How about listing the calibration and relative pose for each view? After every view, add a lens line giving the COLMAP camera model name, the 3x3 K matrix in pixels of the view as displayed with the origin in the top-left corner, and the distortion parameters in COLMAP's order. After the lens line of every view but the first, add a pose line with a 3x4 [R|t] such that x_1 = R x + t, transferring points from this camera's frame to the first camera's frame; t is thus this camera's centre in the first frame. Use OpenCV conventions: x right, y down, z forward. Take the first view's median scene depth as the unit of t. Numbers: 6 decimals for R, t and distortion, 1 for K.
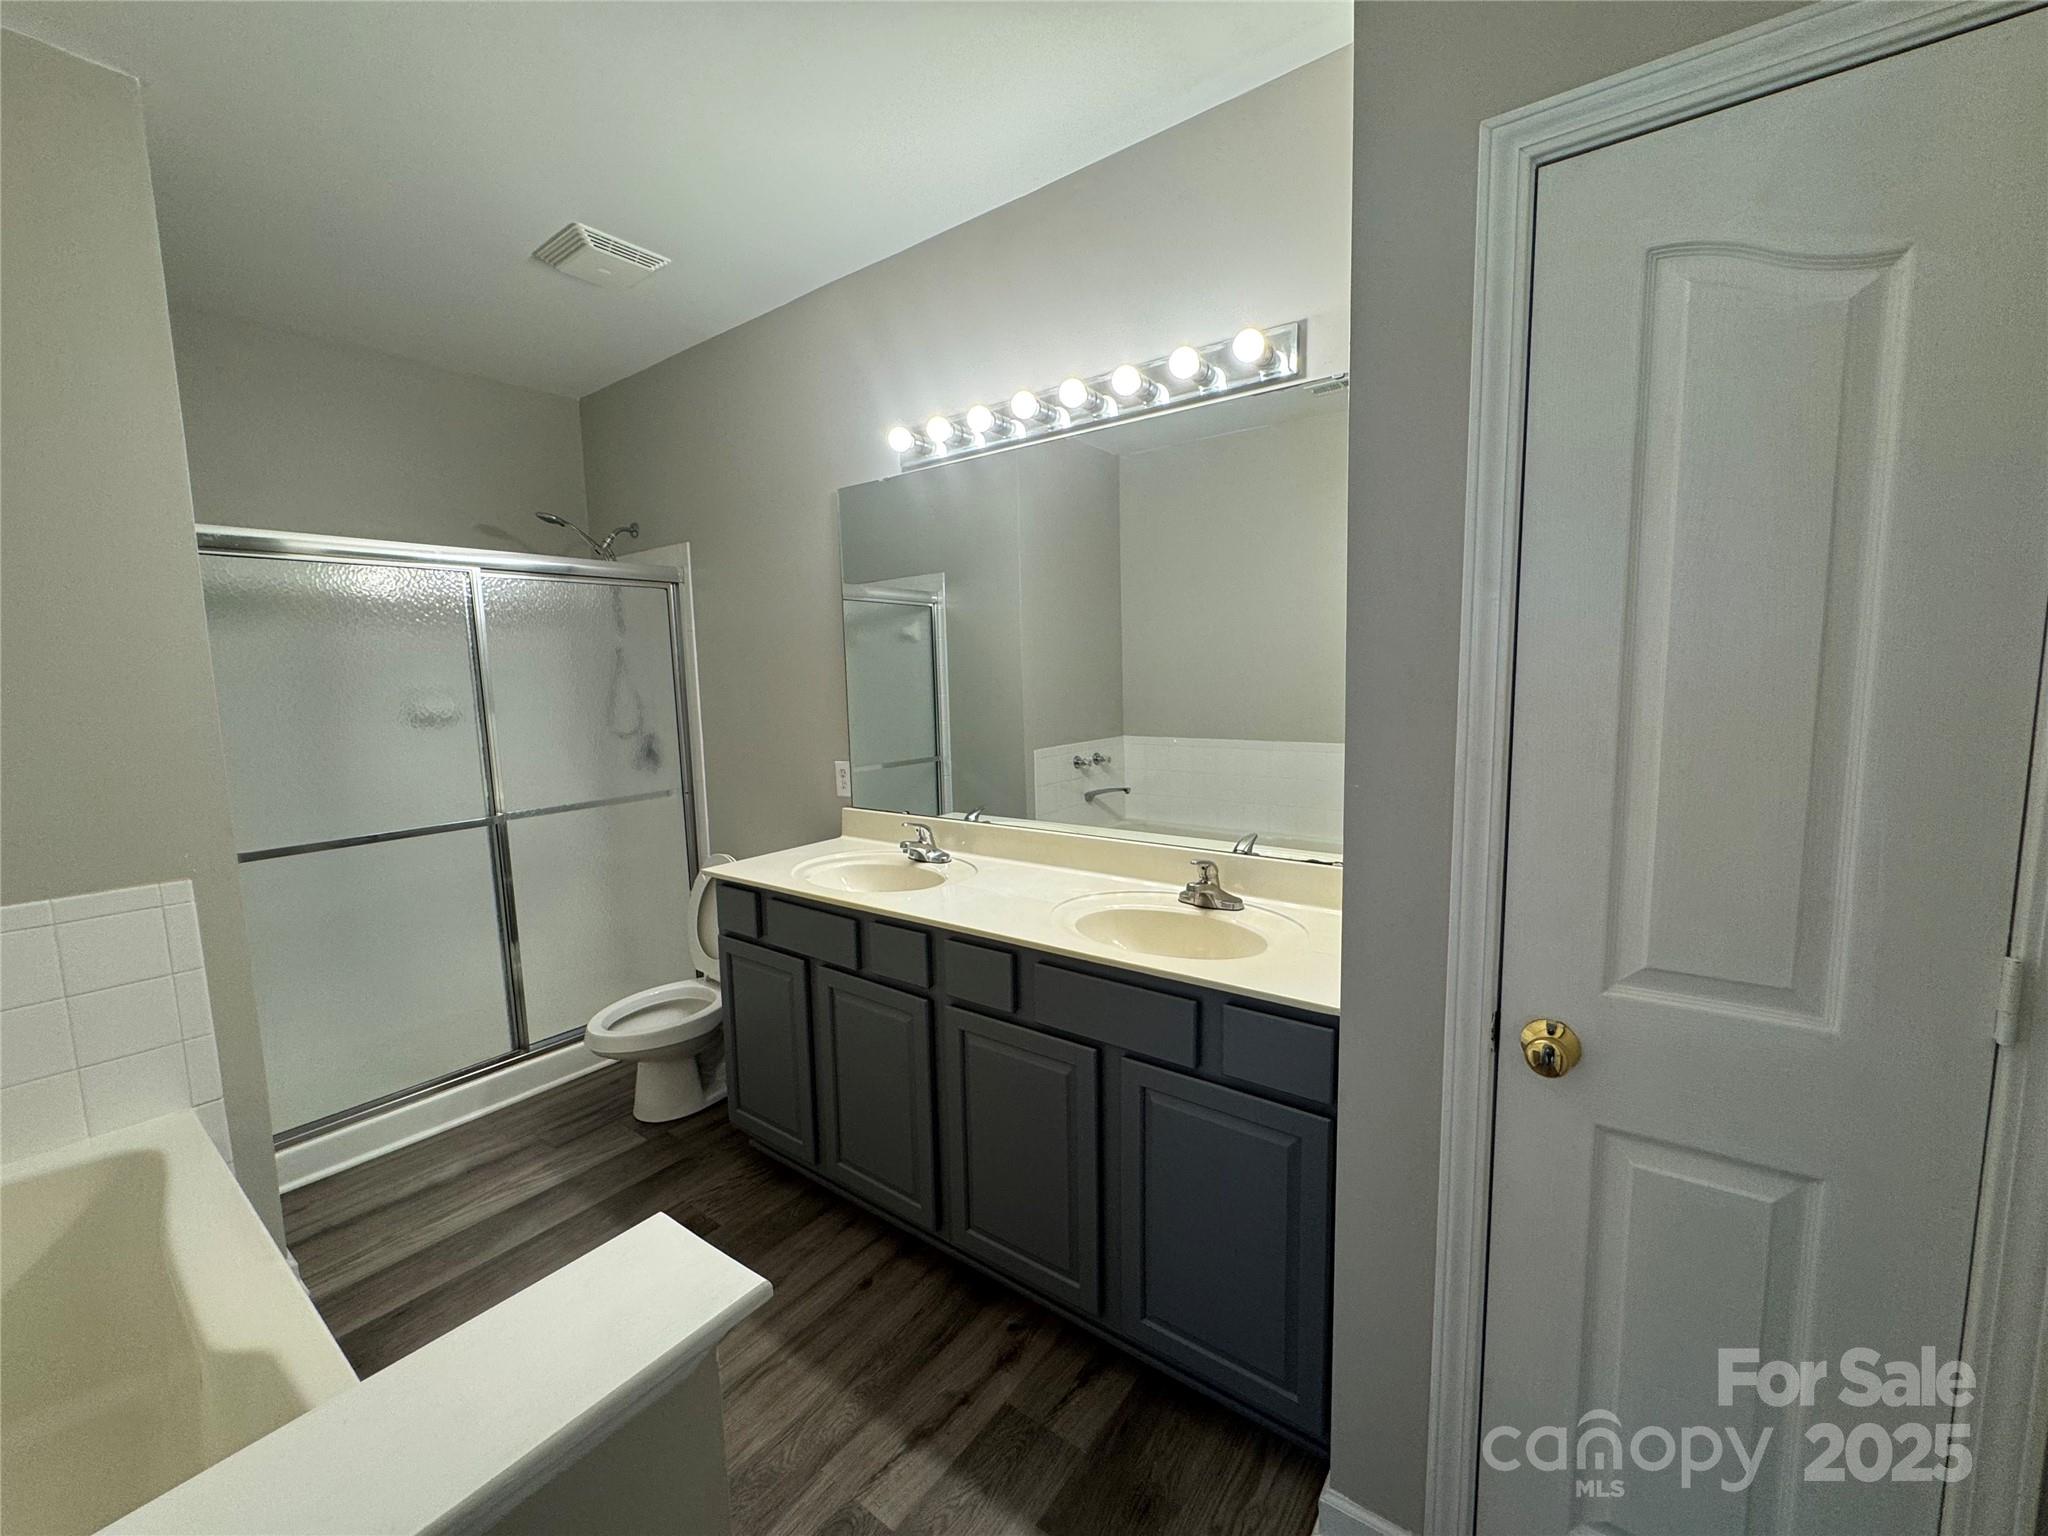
lens RADIAL K [[818.5, 0, 1026.6], [0, 818.5, 764.4], [0, 0, 1]] dist [-0.002157, 0.000138]
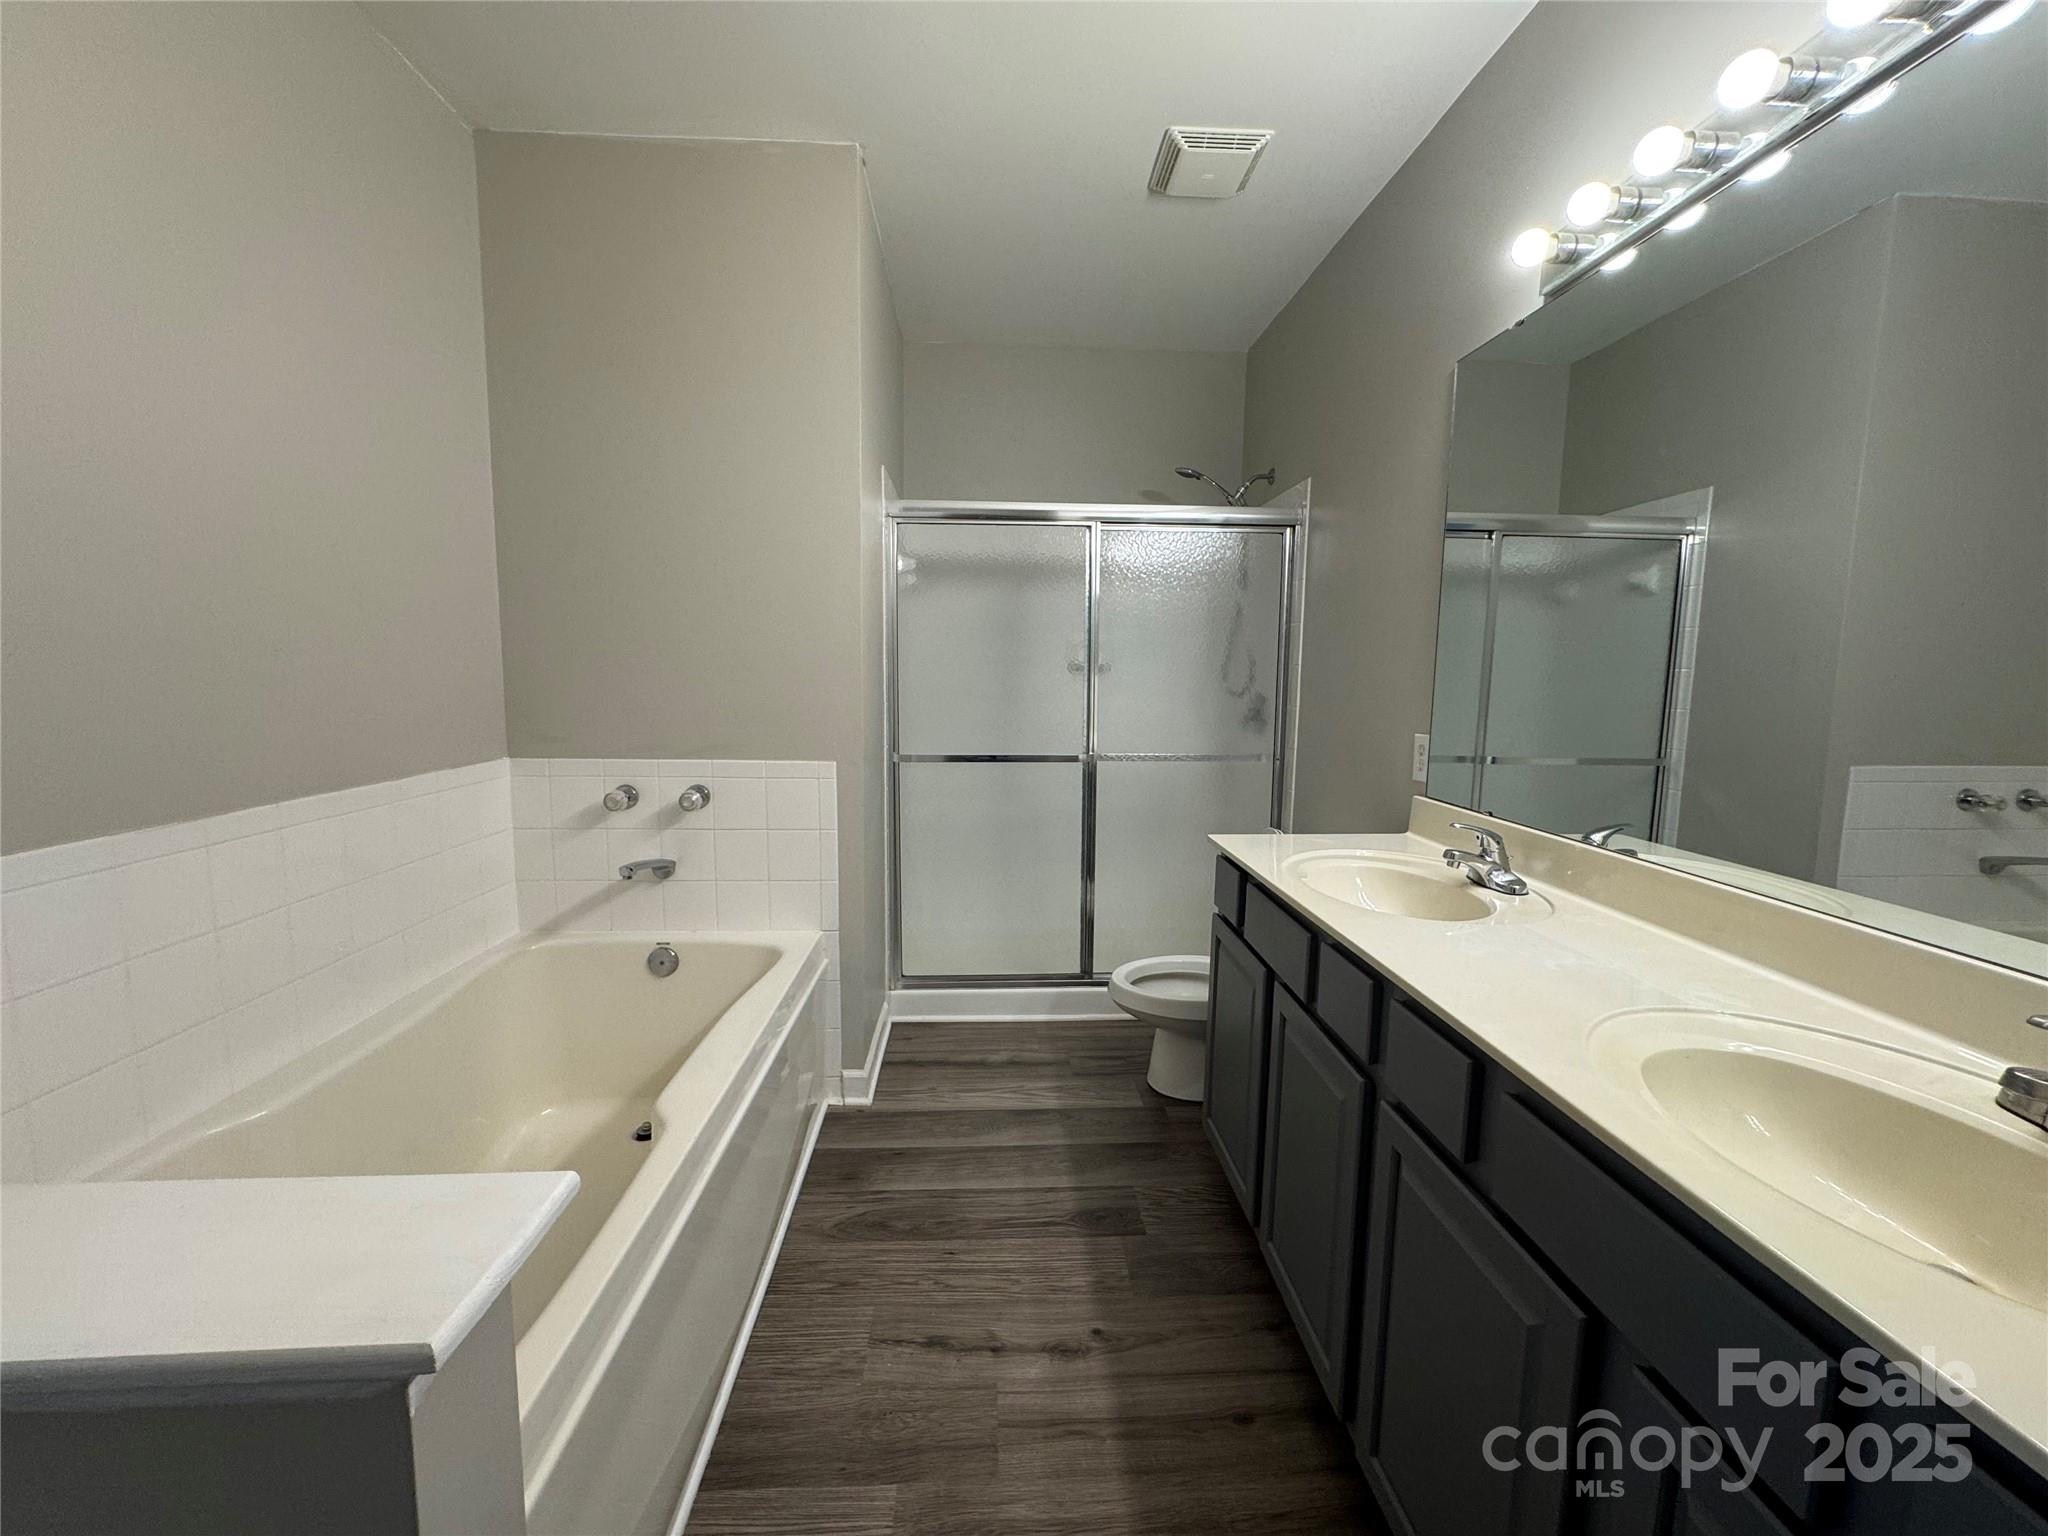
lens RADIAL K [[818.5, 0, 1026.6], [0, 818.5, 764.4], [0, 0, 1]] dist [-0.002157, 0.000138]
pose [[0.639179, 0.120907, -0.759494, 0.129599], [-0.112412, 0.991646, 0.063260, 0.018958], [0.760798, 0.044941, 0.647431, 0.268057]]
